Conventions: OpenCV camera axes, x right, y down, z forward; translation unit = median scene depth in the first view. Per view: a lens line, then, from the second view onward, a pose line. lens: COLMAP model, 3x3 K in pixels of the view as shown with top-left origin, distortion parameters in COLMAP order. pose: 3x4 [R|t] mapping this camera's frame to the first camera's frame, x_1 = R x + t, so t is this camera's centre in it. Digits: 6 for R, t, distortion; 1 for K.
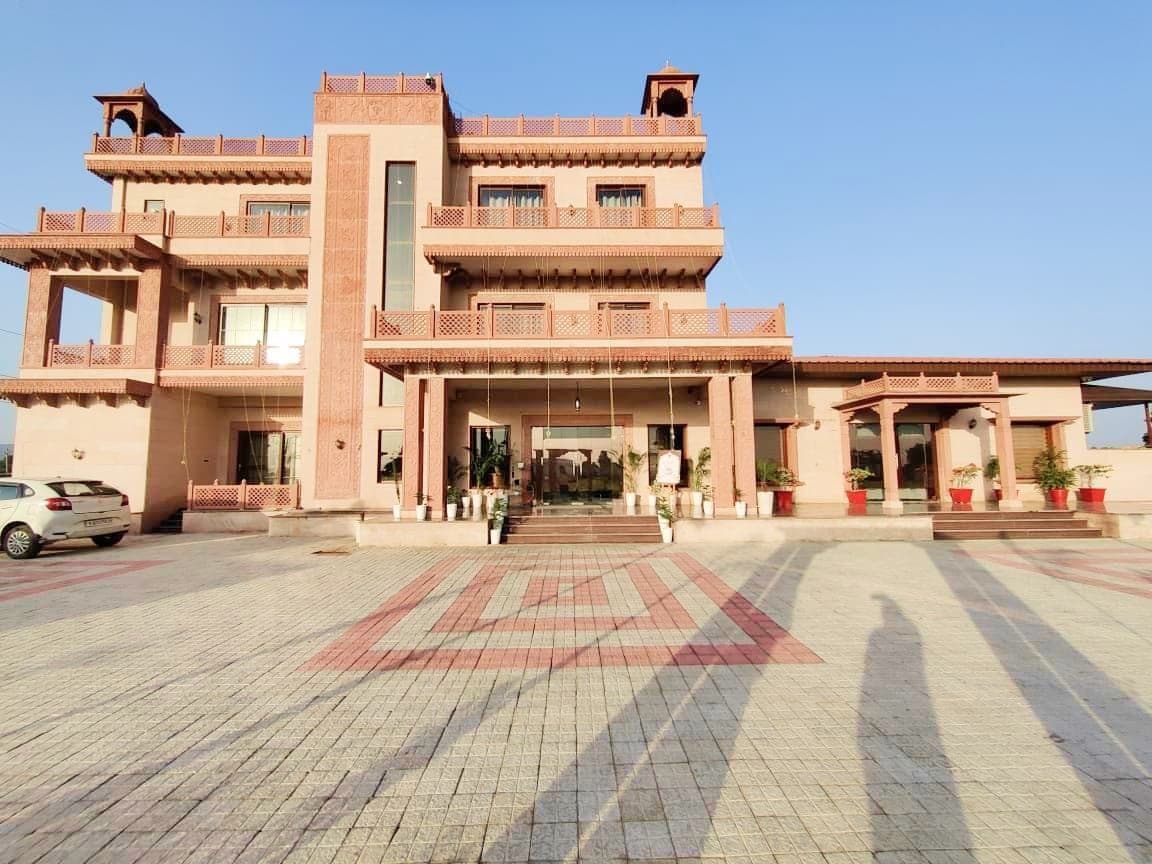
lens RADIAL K [[474.4, 0, 576.0], [0, 474.4, 432.0], [0, 0, 1]] dist [0.002822, 0.000436]
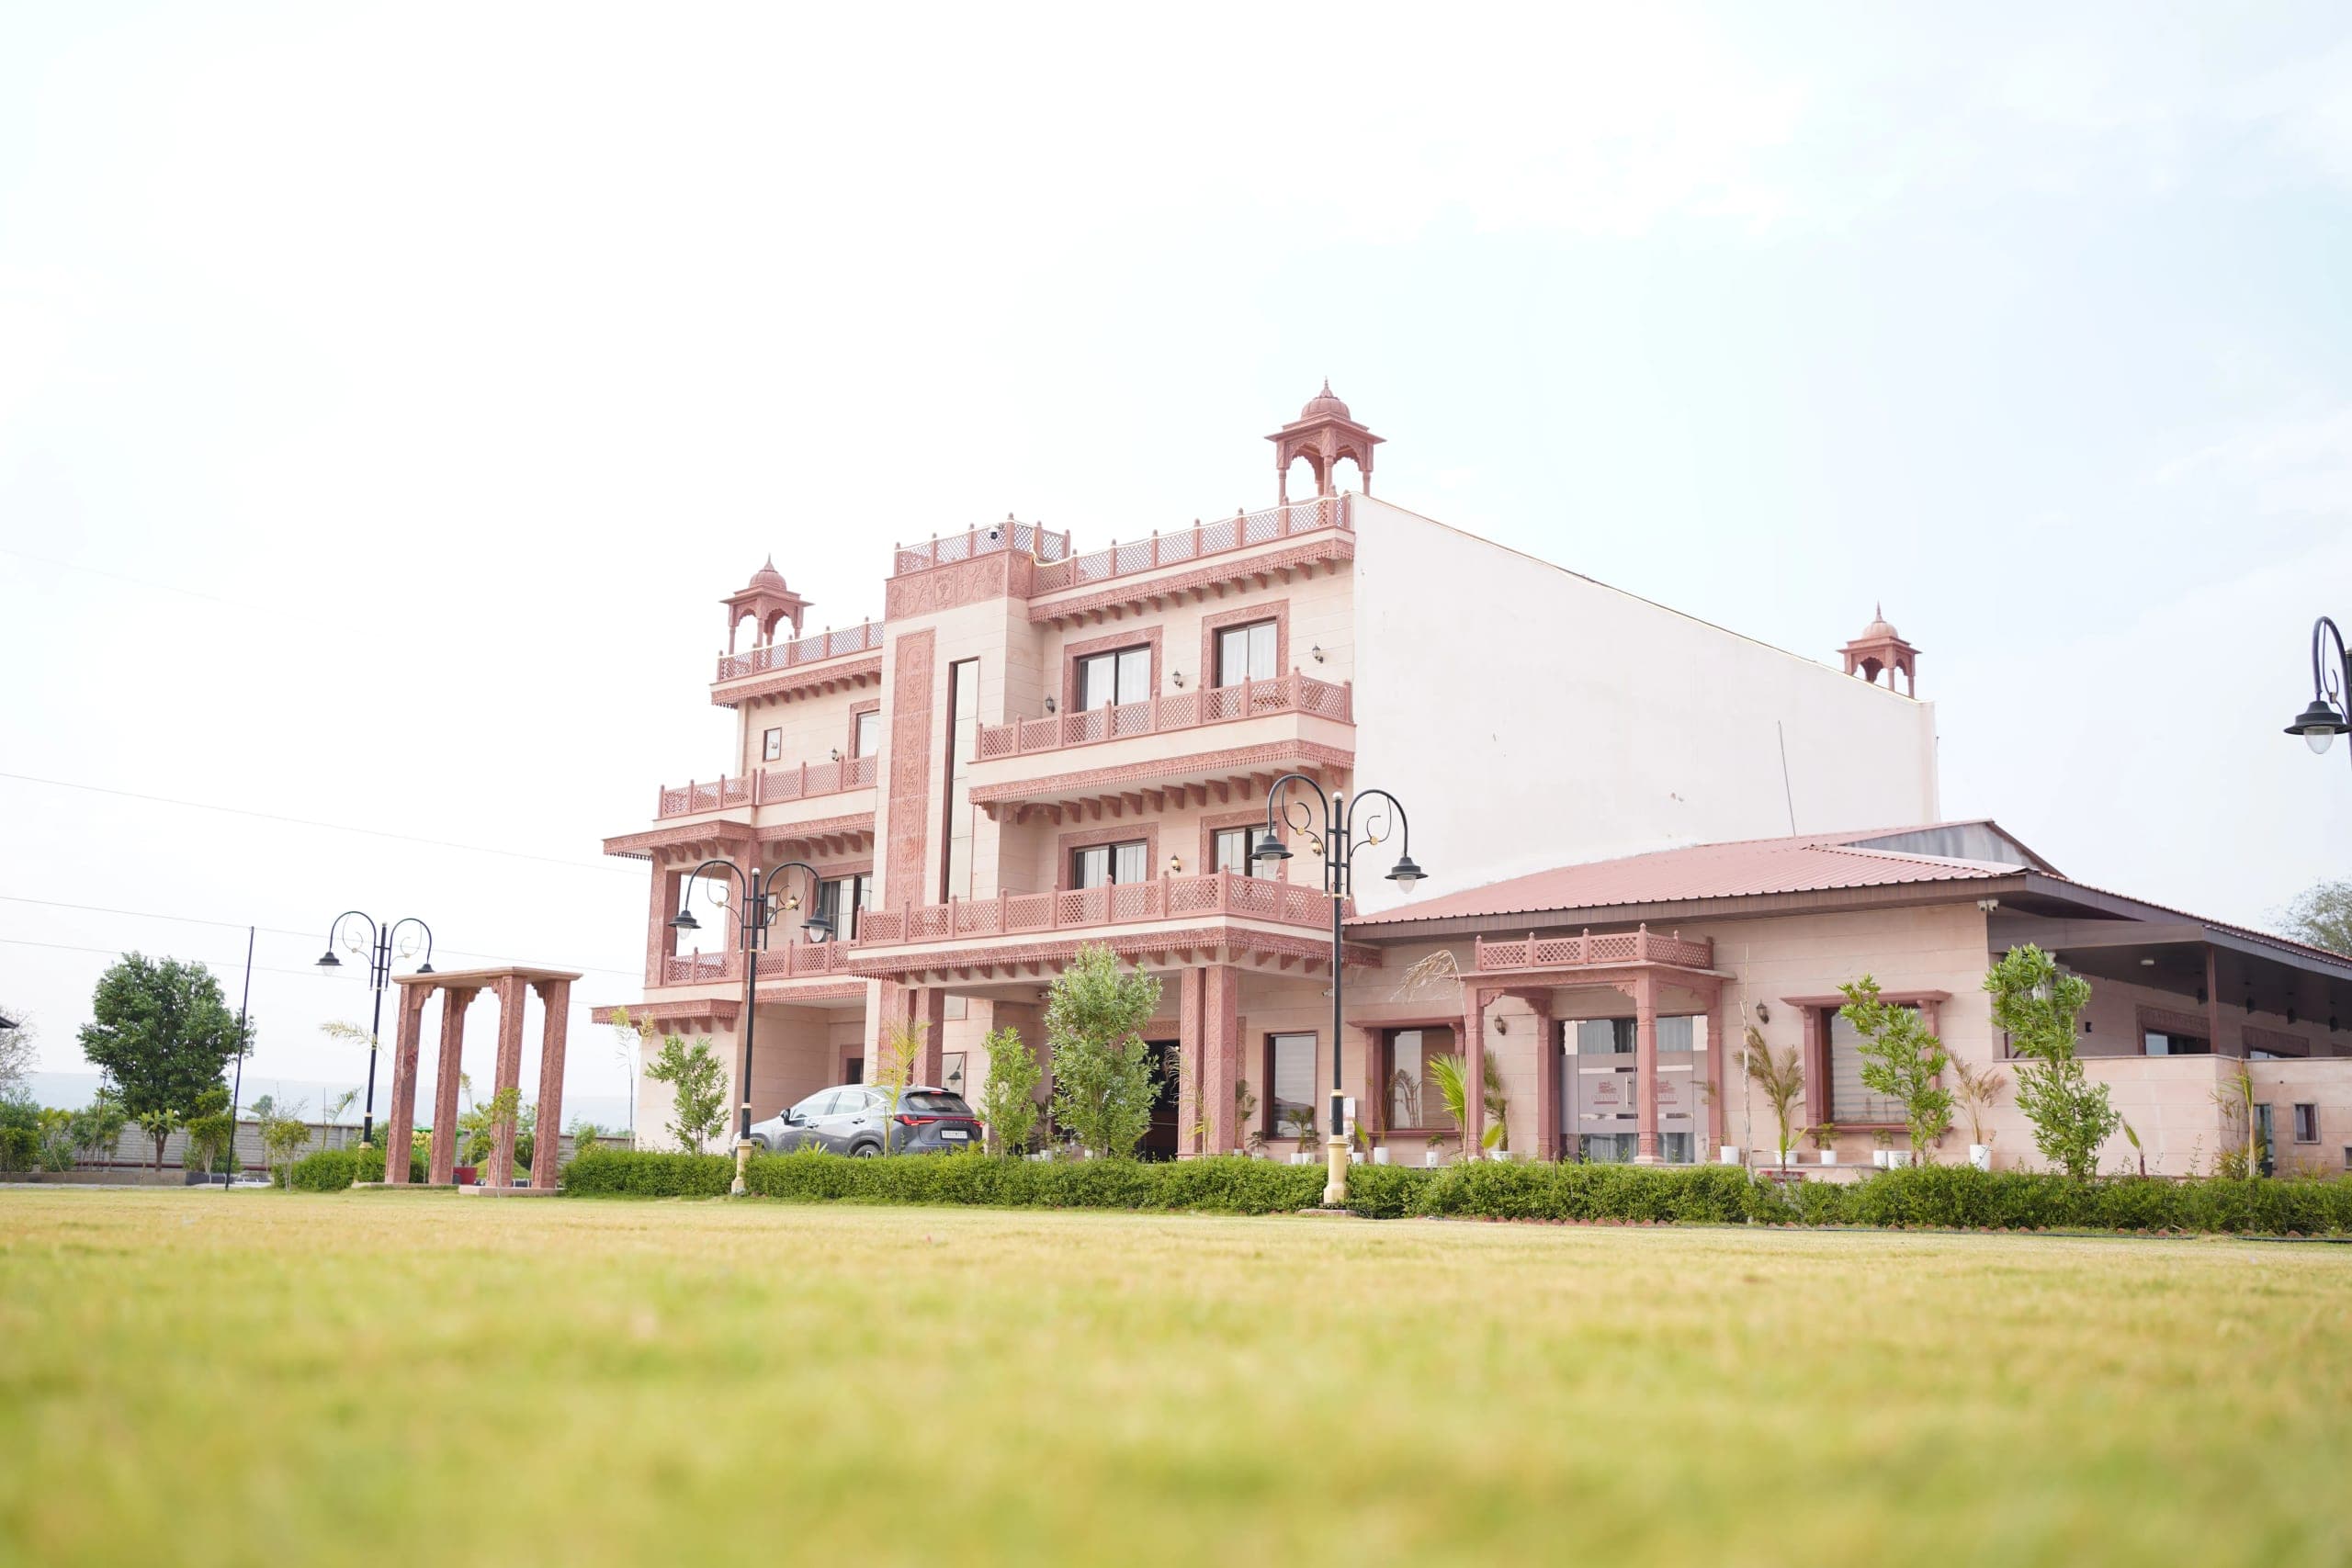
lens RADIAL K [[2394.3, 0, 1176.0], [0, 2394.3, 784.0], [0, 0, 1]] dist [-0.036370, 0.008189]
pose [[0.723628, -0.100389, -0.682851, 2.245716], [0.030750, 0.993072, -0.113411, 0.011117], [0.689505, 0.061070, 0.721701, -1.304579]]
